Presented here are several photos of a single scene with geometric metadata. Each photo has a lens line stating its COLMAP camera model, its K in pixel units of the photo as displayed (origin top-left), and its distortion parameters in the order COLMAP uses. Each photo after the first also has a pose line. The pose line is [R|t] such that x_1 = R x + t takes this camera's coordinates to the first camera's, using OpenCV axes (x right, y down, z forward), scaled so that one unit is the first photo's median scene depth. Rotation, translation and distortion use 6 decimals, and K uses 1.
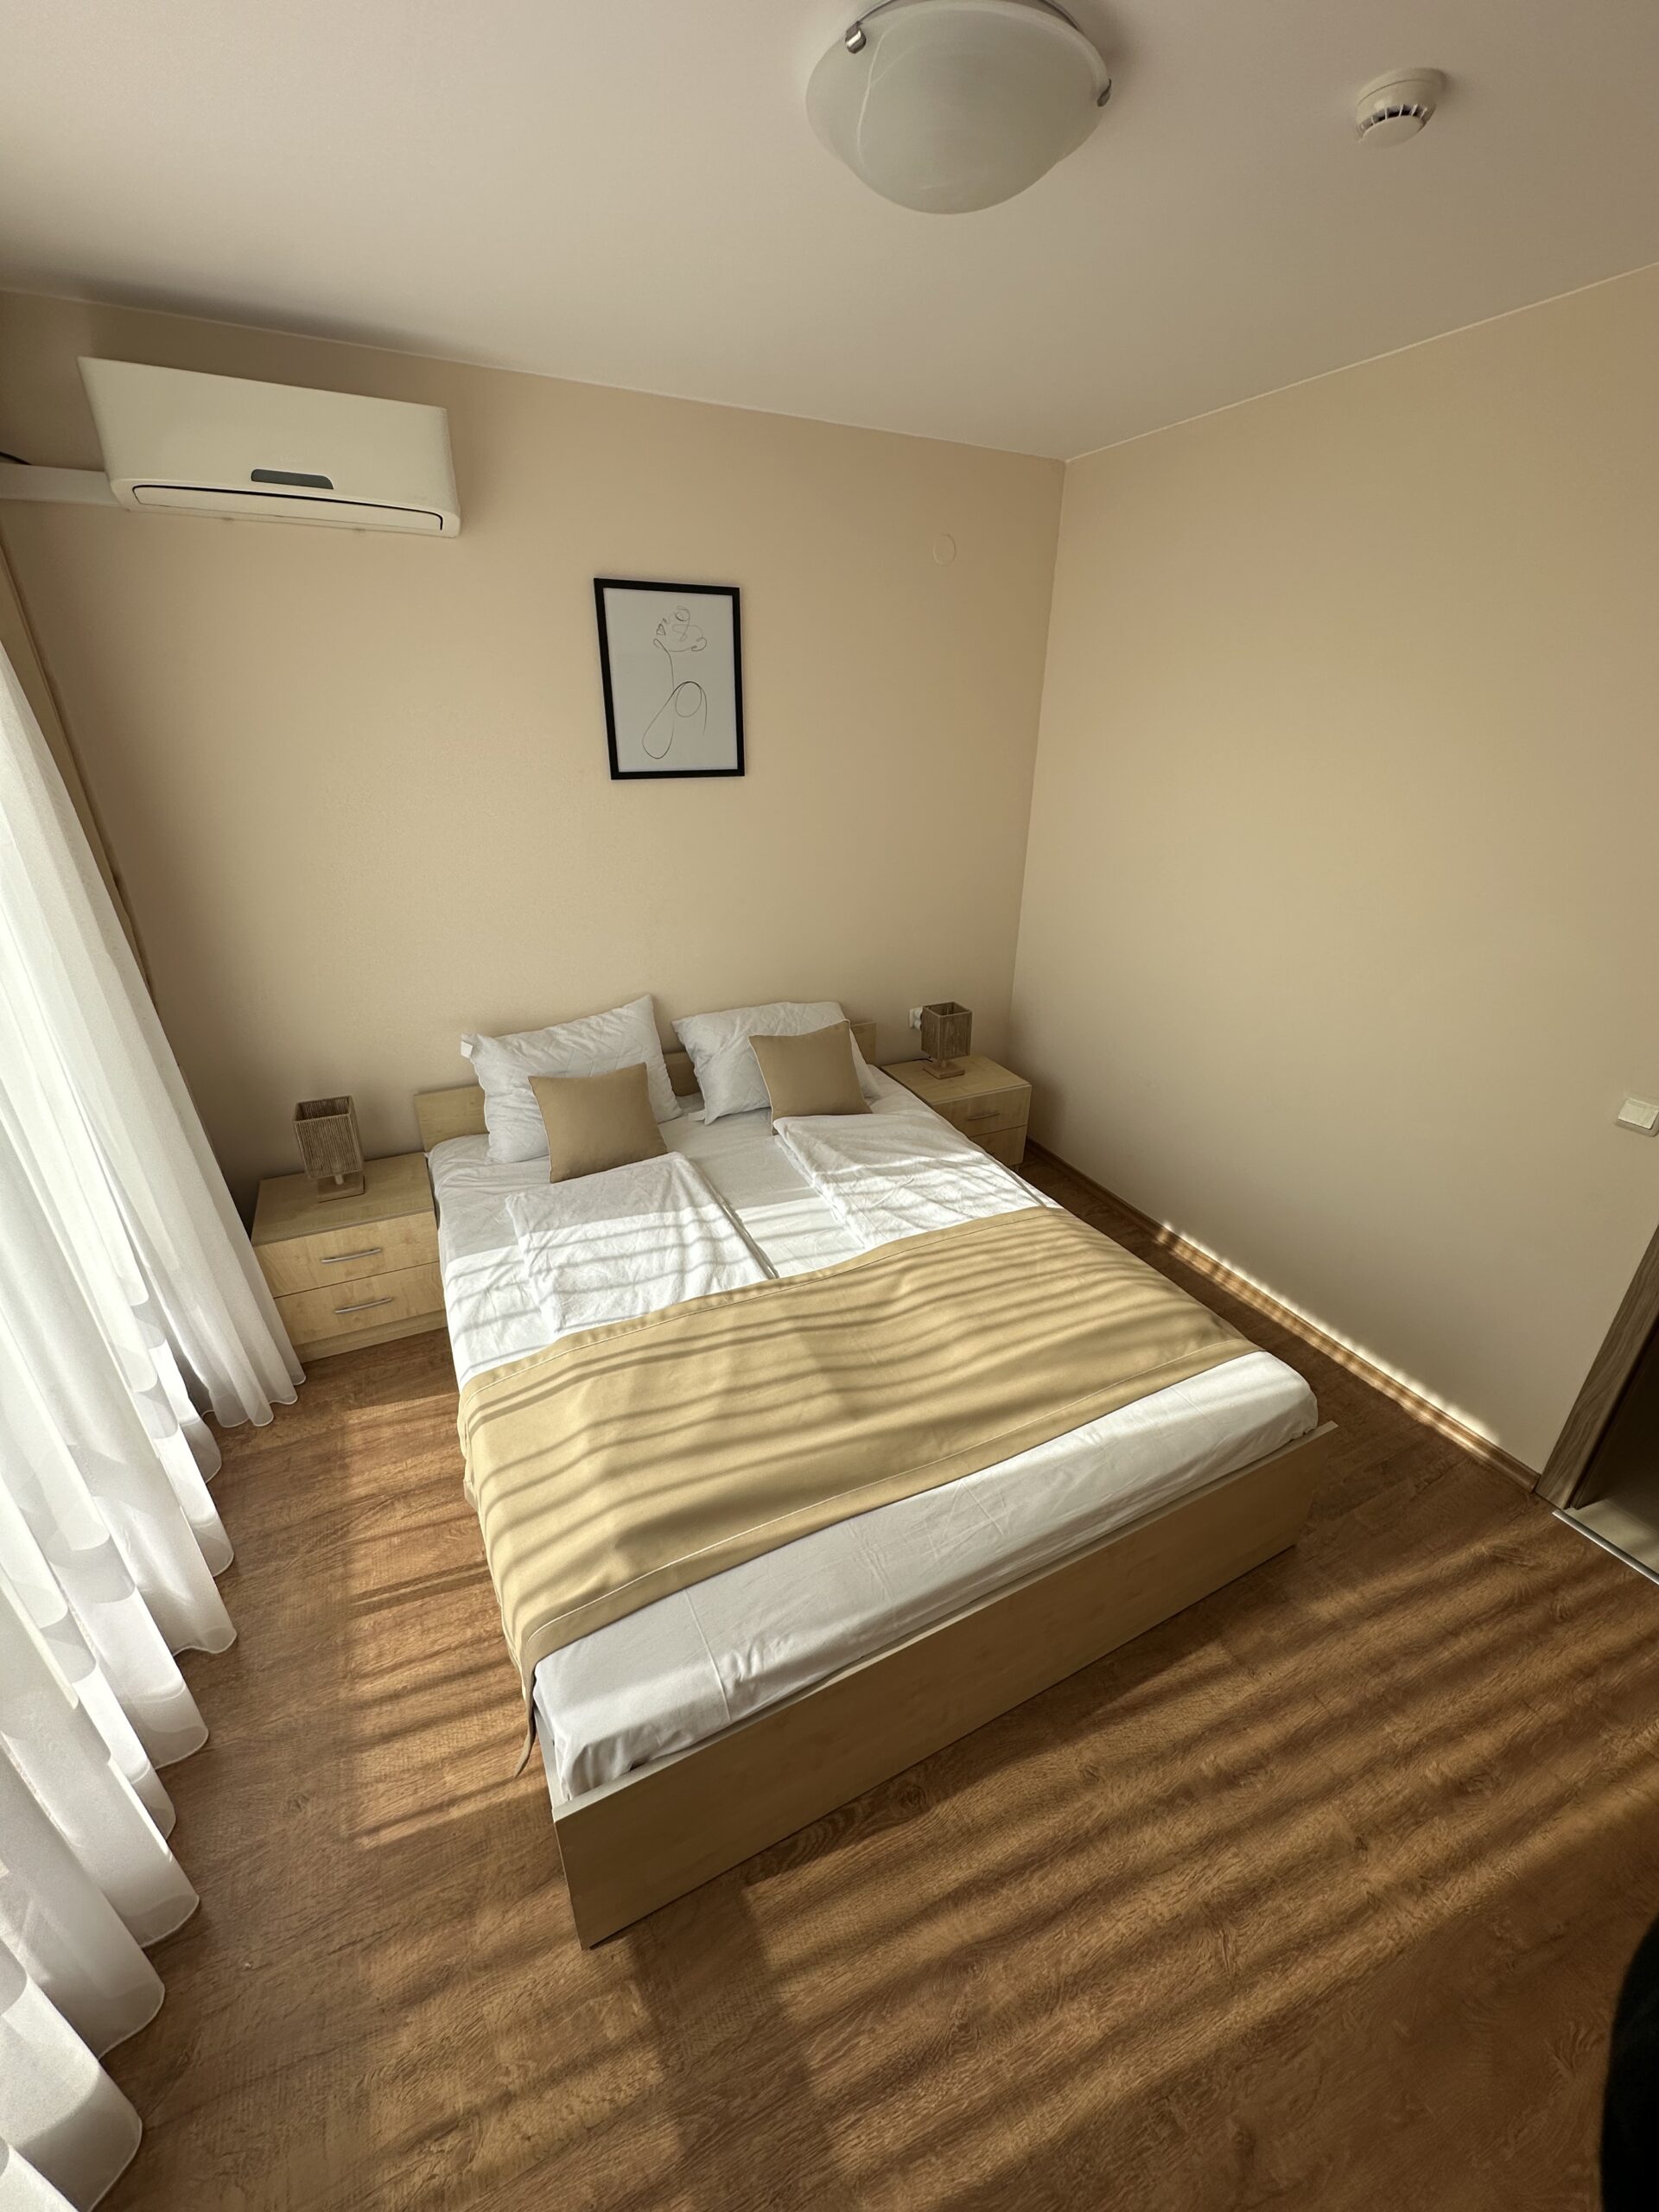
lens RADIAL K [[854.9, 0, 913.9], [0, 854.9, 1097.9], [0, 0, 1]] dist [-0.014615, 0.000800]
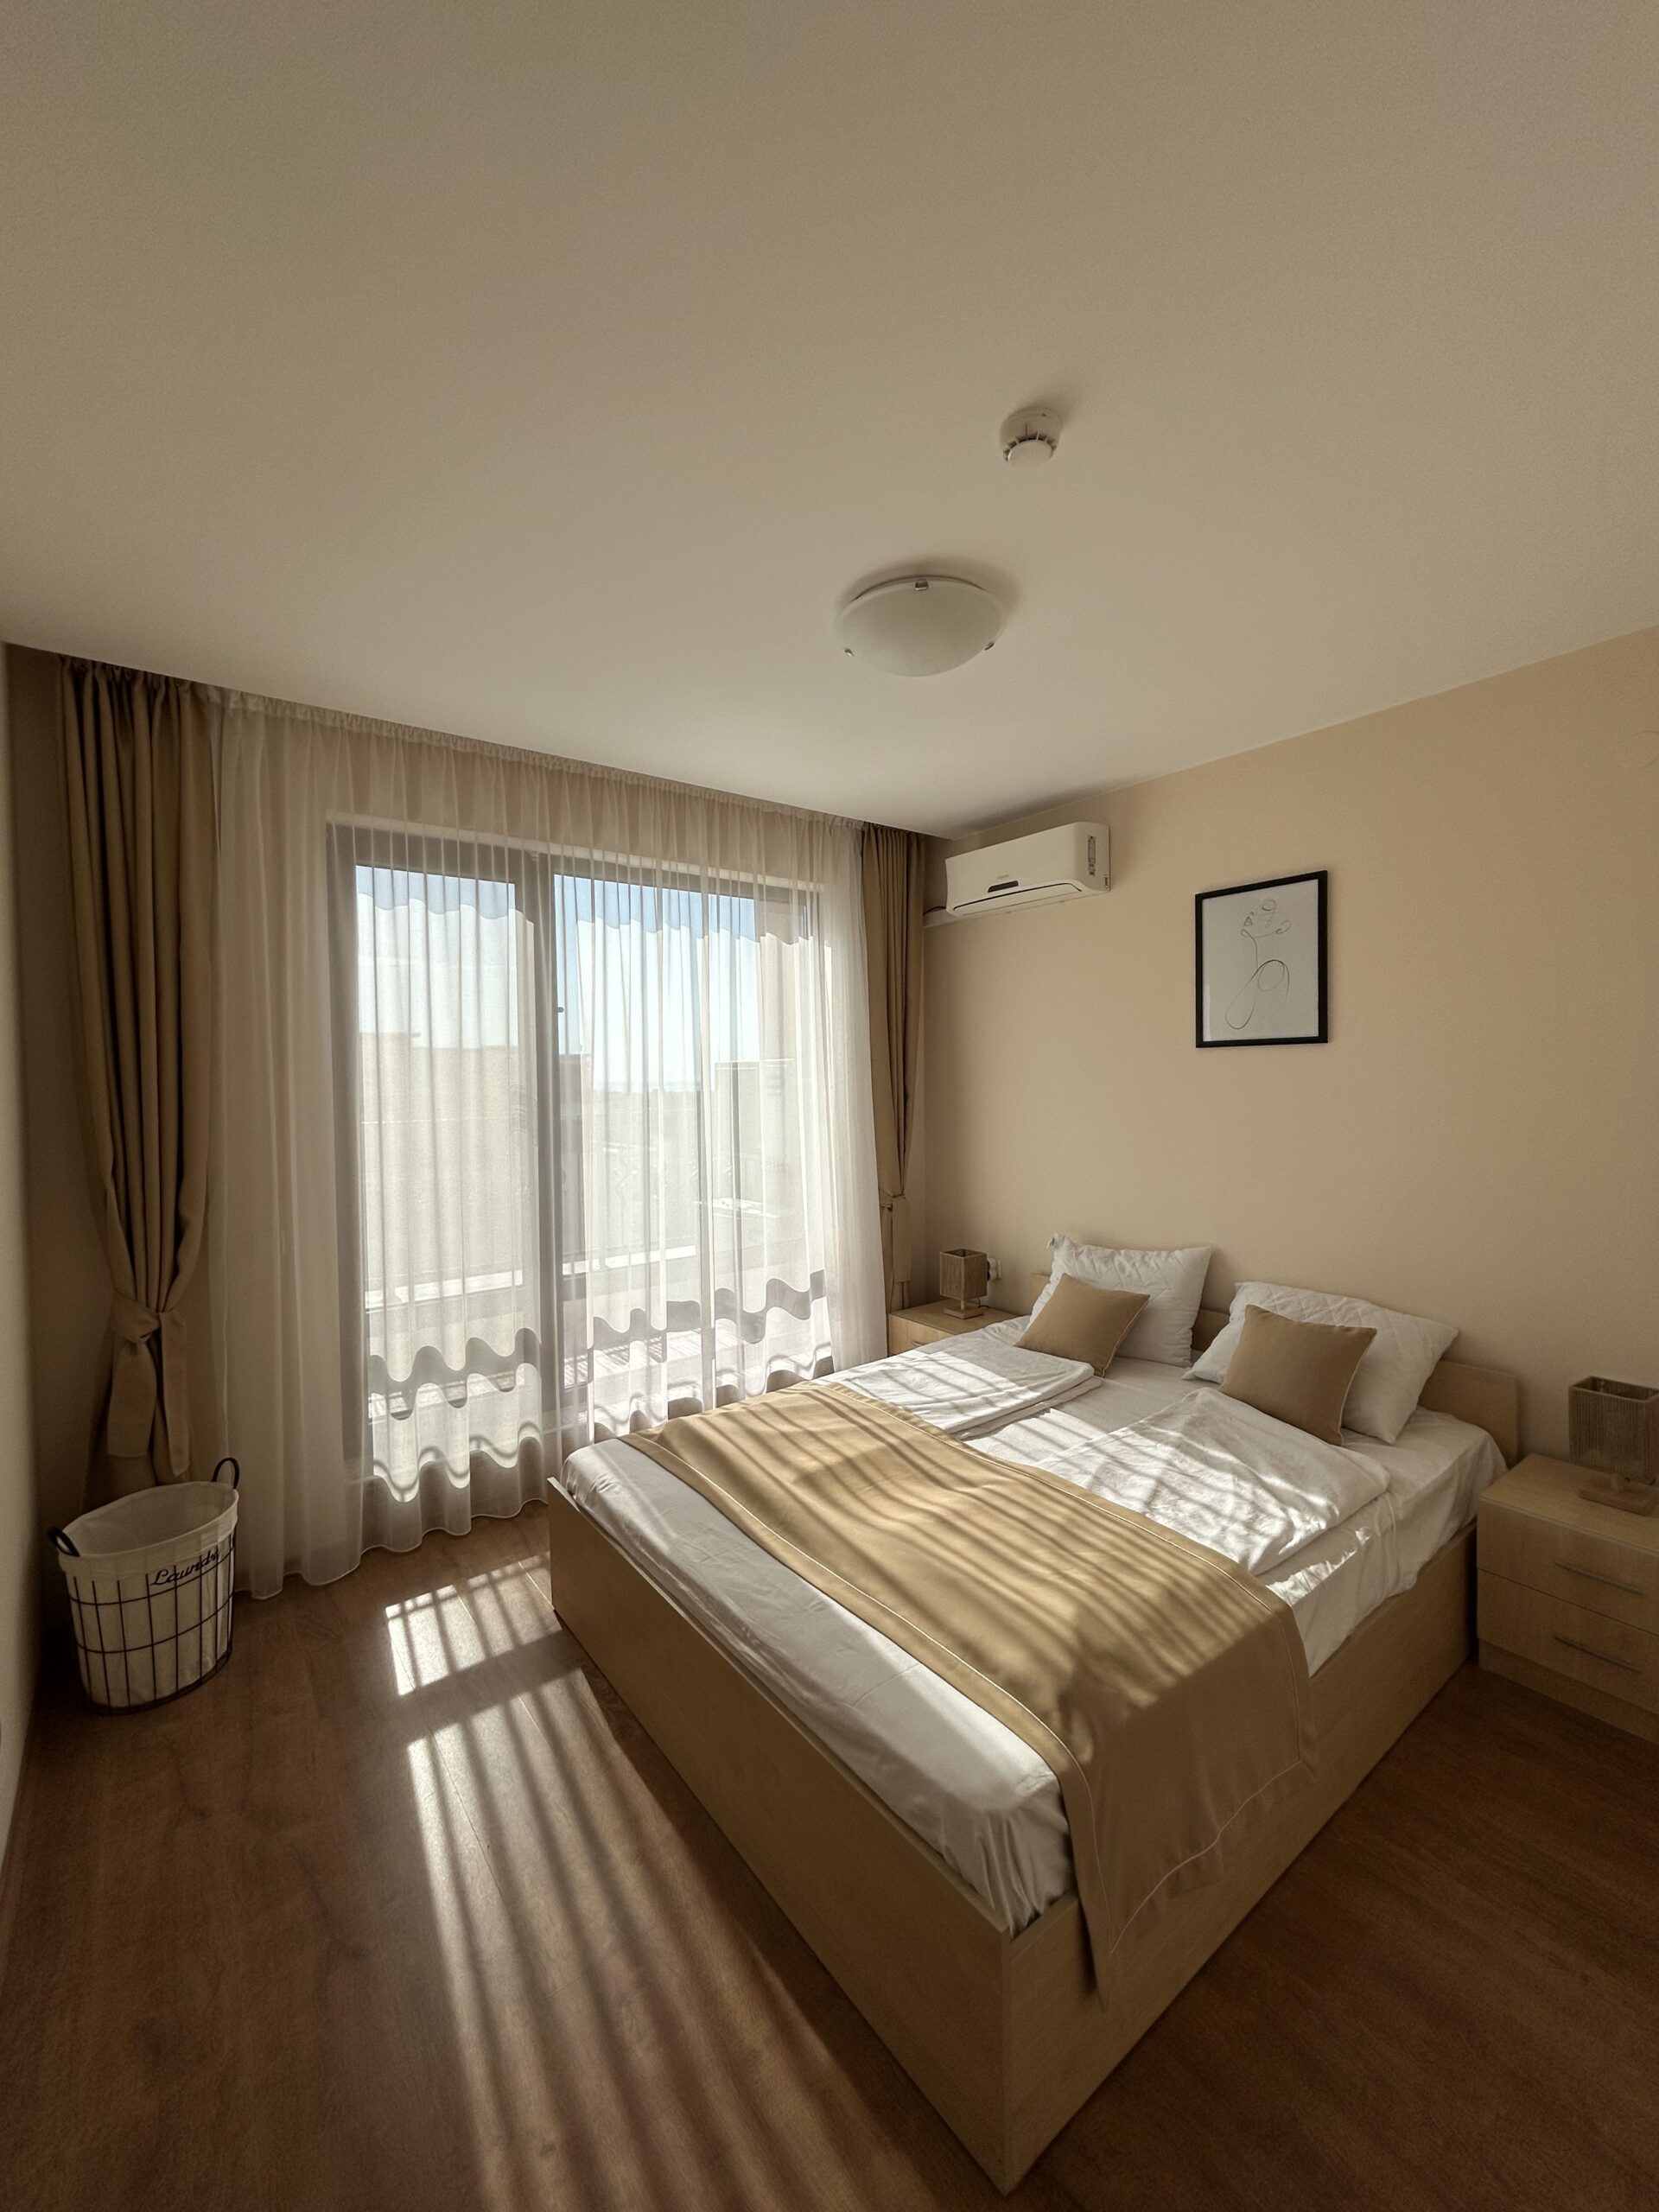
lens RADIAL K [[885.8, 0, 830.0], [0, 885.8, 1108.9], [0, 0, 1]] dist [-0.001250, 0.000073]
pose [[0.183620, 0.015553, -0.982874, 0.905181], [-0.382217, 0.922325, -0.056811, -0.048729], [0.905646, 0.386103, 0.175301, 0.455546]]
